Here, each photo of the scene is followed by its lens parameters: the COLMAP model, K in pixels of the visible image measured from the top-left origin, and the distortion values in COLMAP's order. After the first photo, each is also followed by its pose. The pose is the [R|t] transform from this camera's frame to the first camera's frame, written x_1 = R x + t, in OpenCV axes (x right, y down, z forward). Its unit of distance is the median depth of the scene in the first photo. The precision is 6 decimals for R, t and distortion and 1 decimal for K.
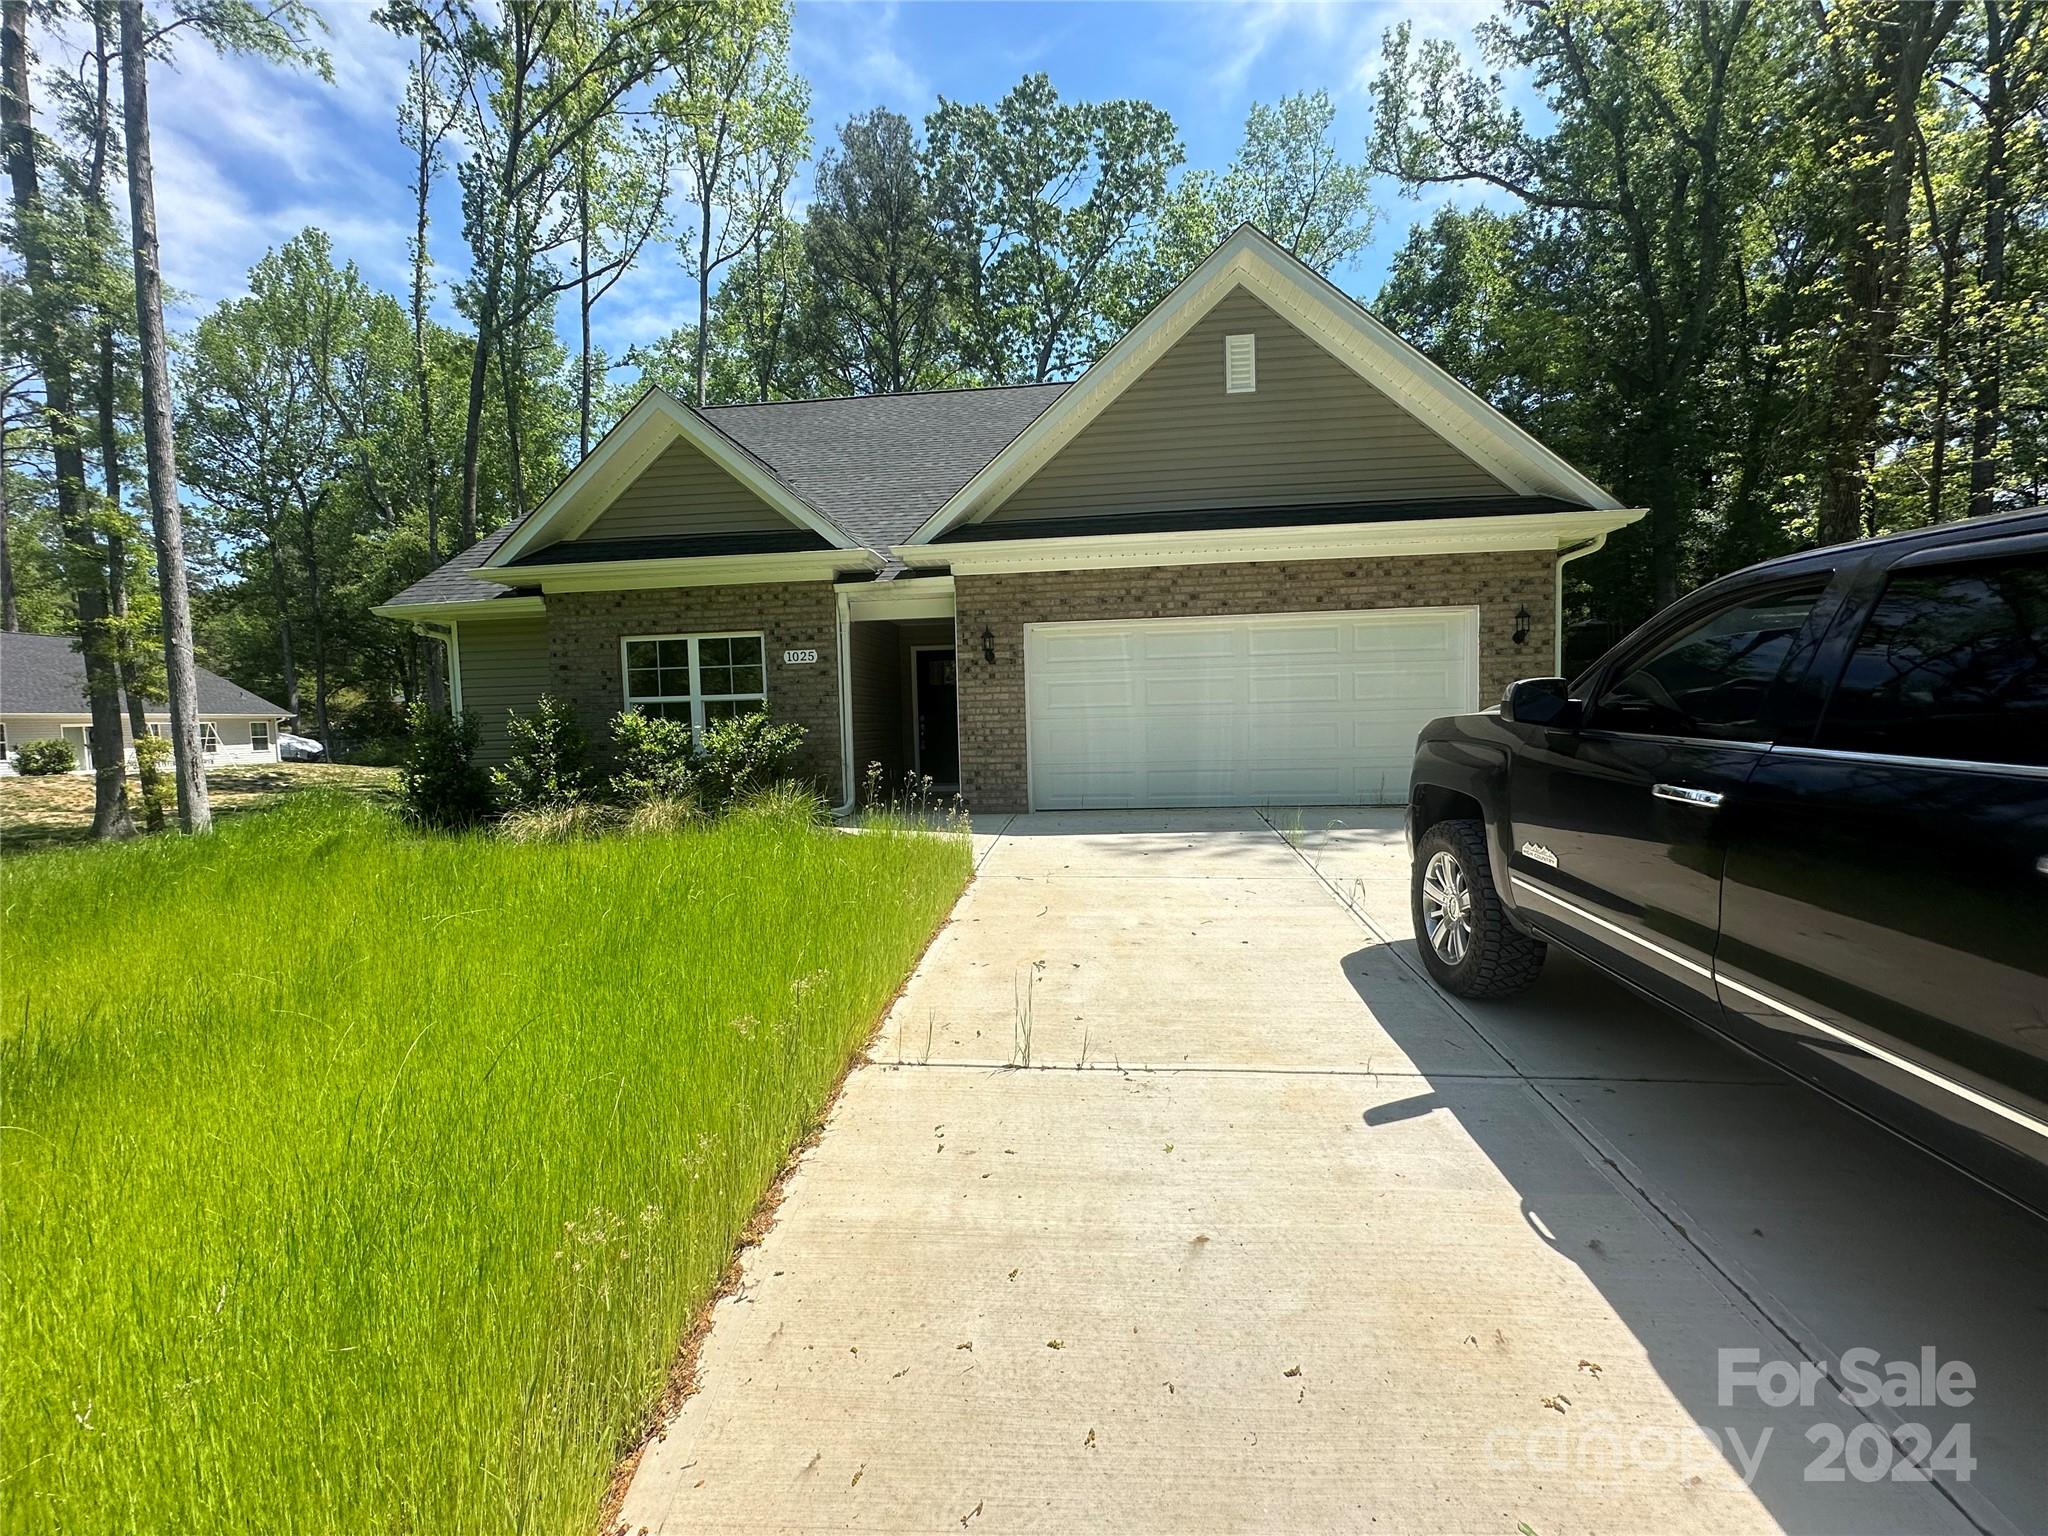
lens RADIAL K [[818.5, 0, 1022.8], [0, 818.5, 769.0], [0, 0, 1]] dist [-0.004104, 0.000815]
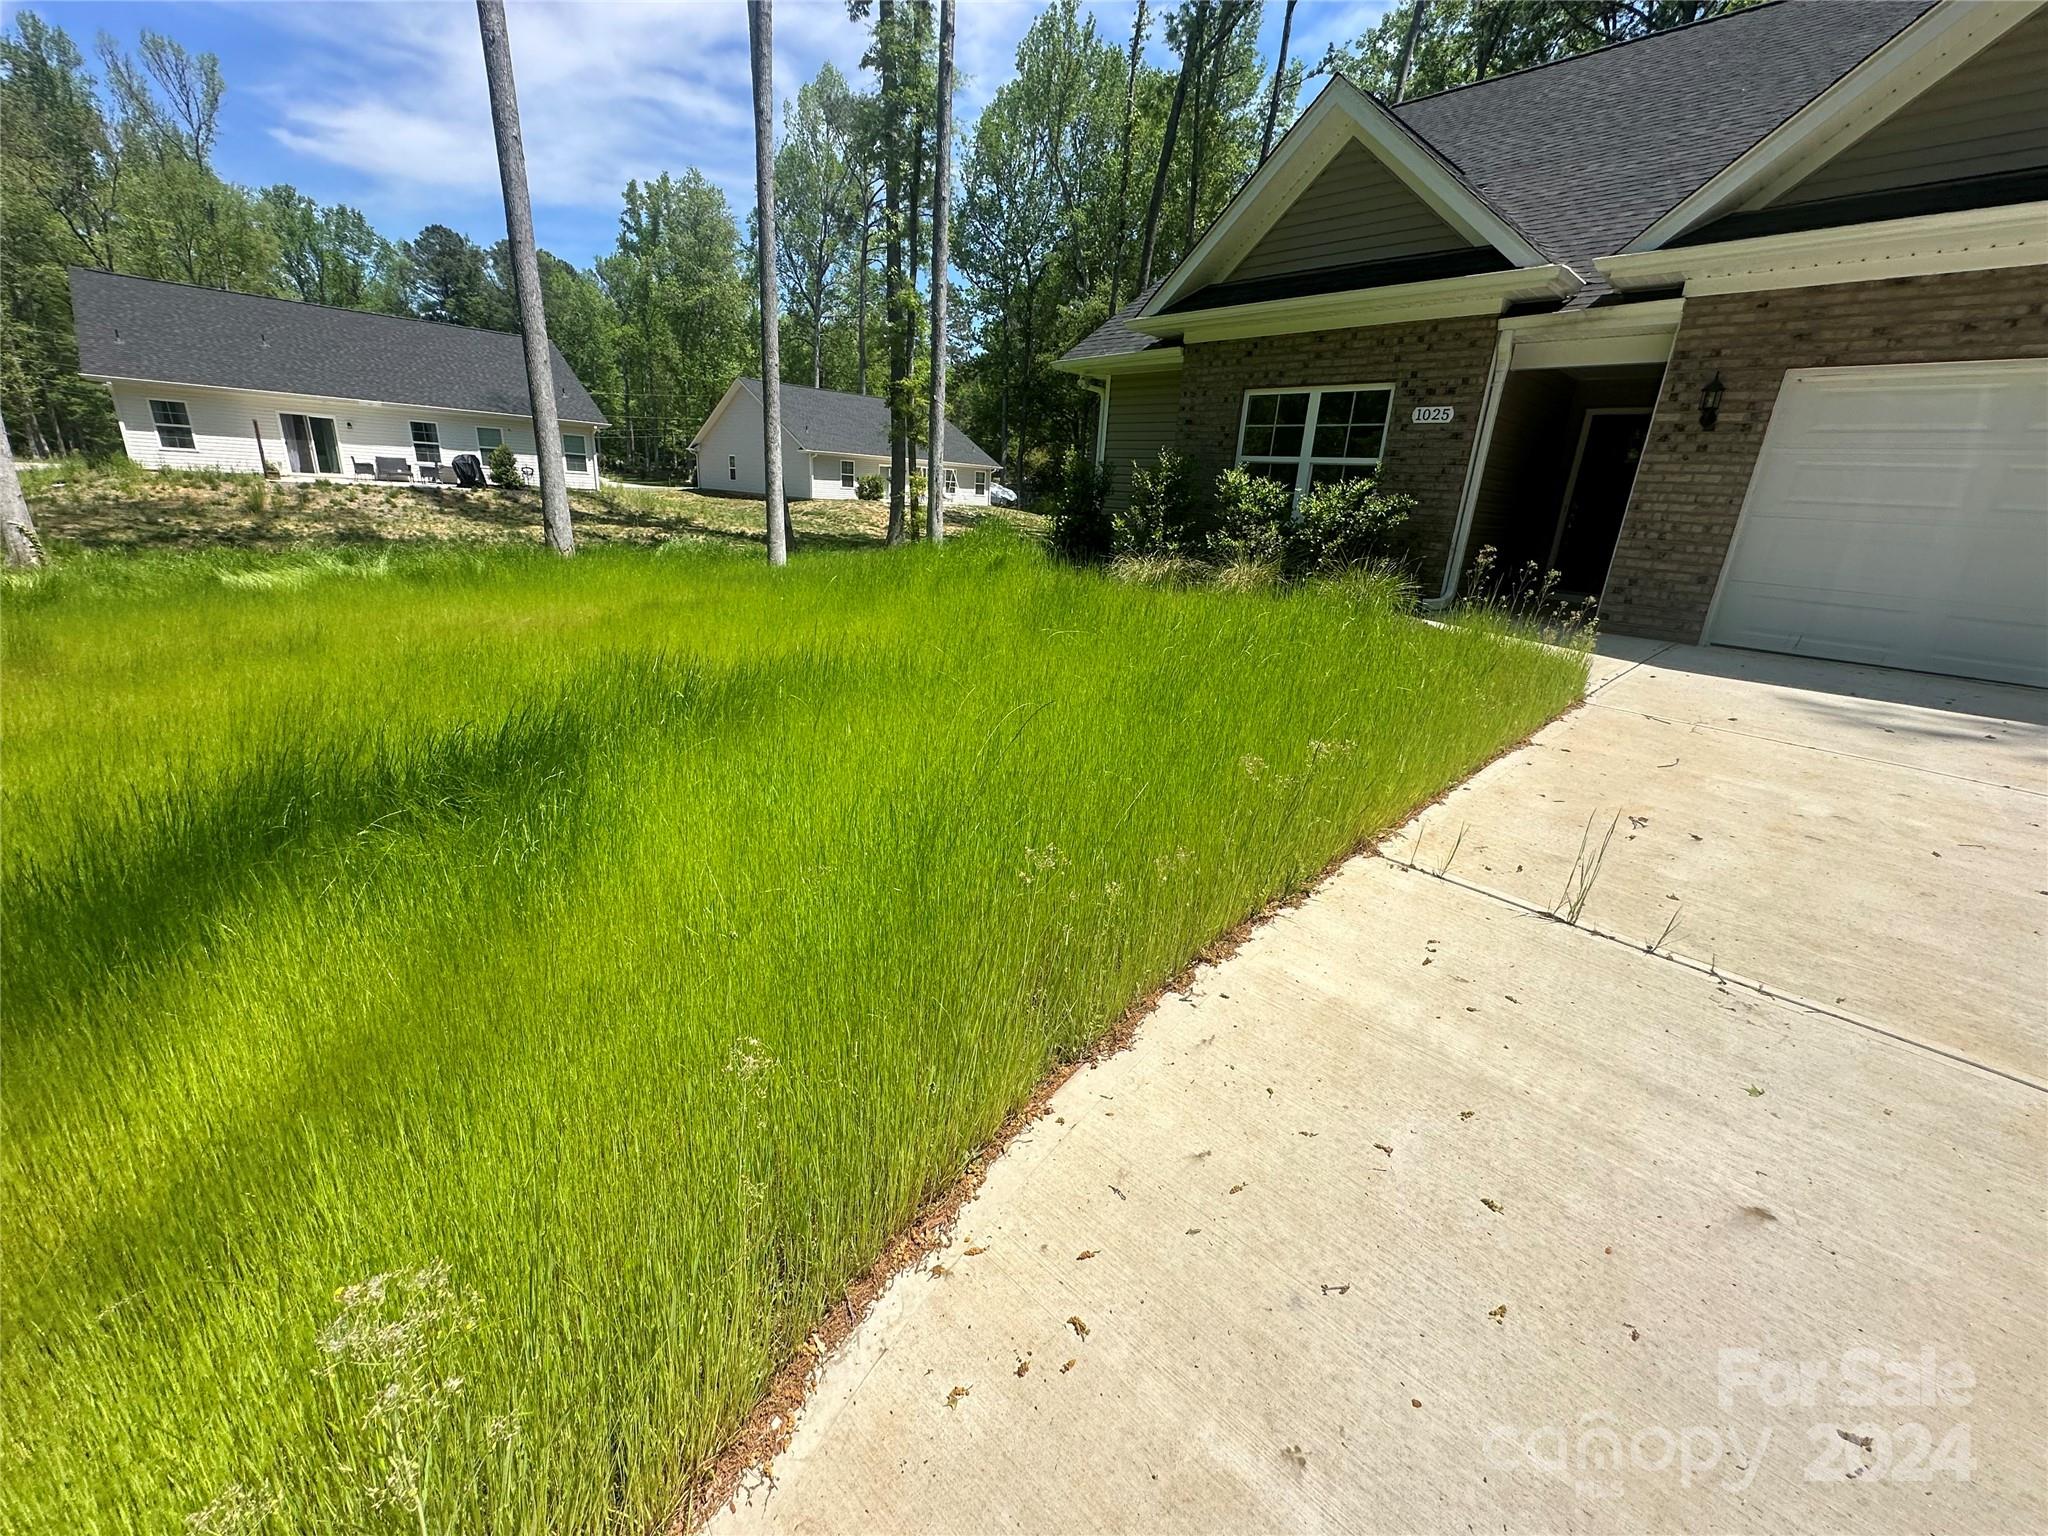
lens RADIAL K [[816.6, 0, 1027.9], [0, 816.6, 767.0], [0, 0, 1]] dist [0.002159, -0.000659]
pose [[0.761364, 0.275382, -0.586933, 0.010696], [-0.121460, 0.949864, 0.288108, 0.018864], [0.636846, -0.148066, 0.756639, 0.025684]]
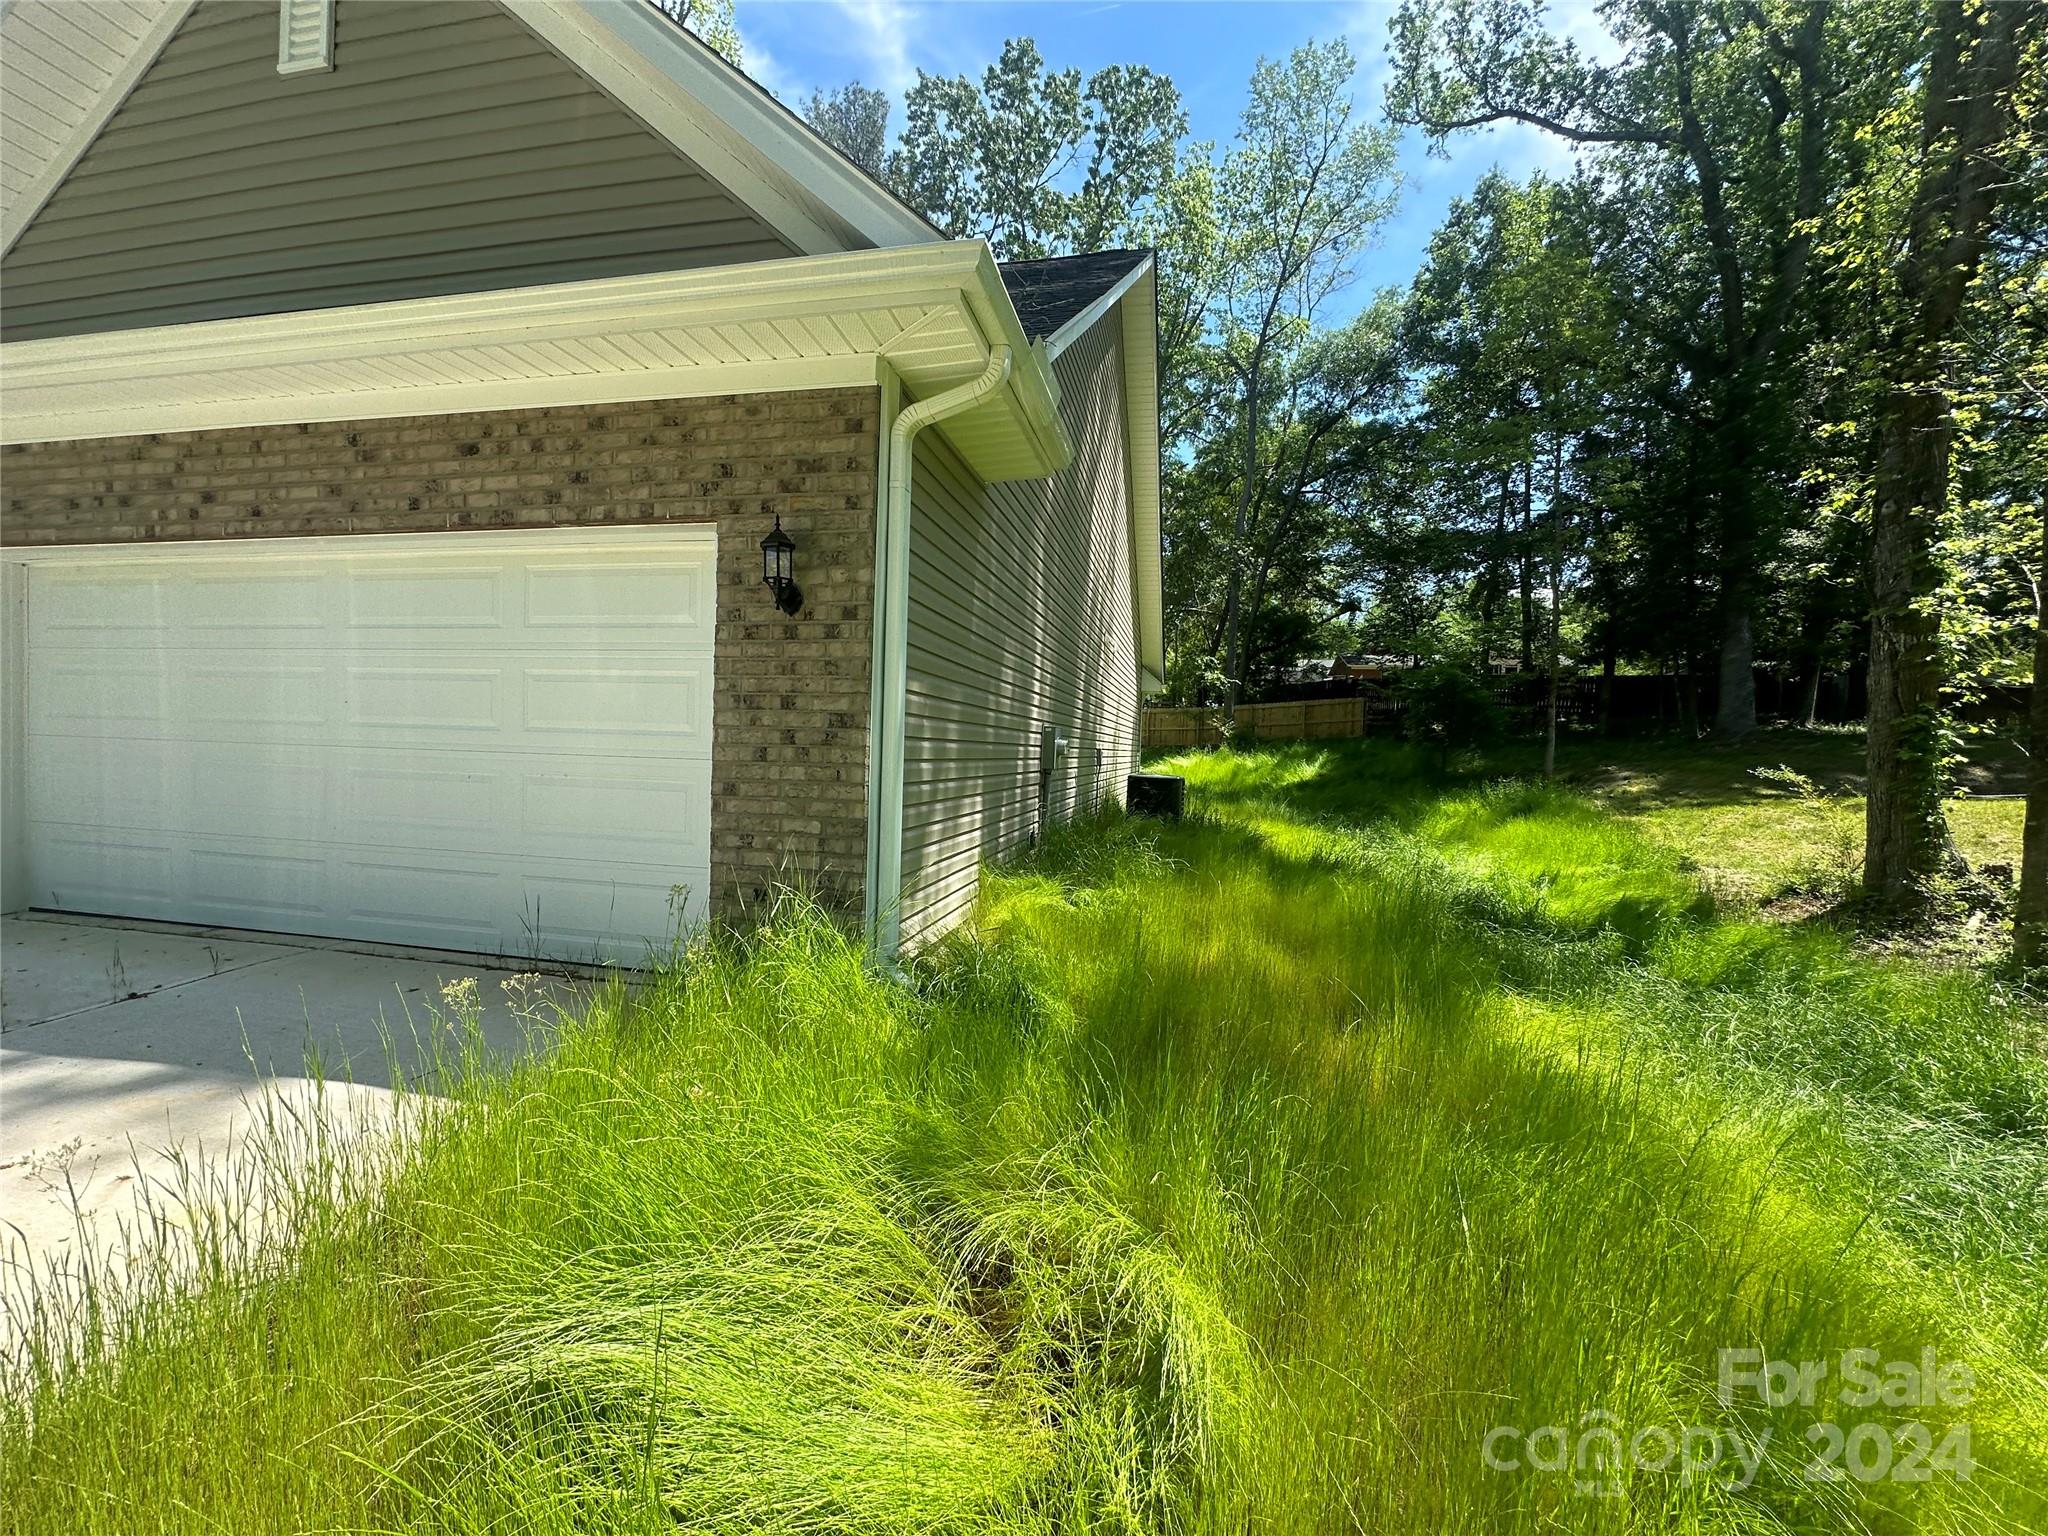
lens RADIAL K [[819.0, 0, 1026.6], [0, 819.0, 767.9], [0, 0, 1]] dist [-0.002323, 0.000286]
pose [[0.991946, 0.060422, -0.111317, 0.724335], [-0.064583, 0.997327, -0.034162, -0.064717], [0.108955, 0.041076, 0.993198, 0.564250]]
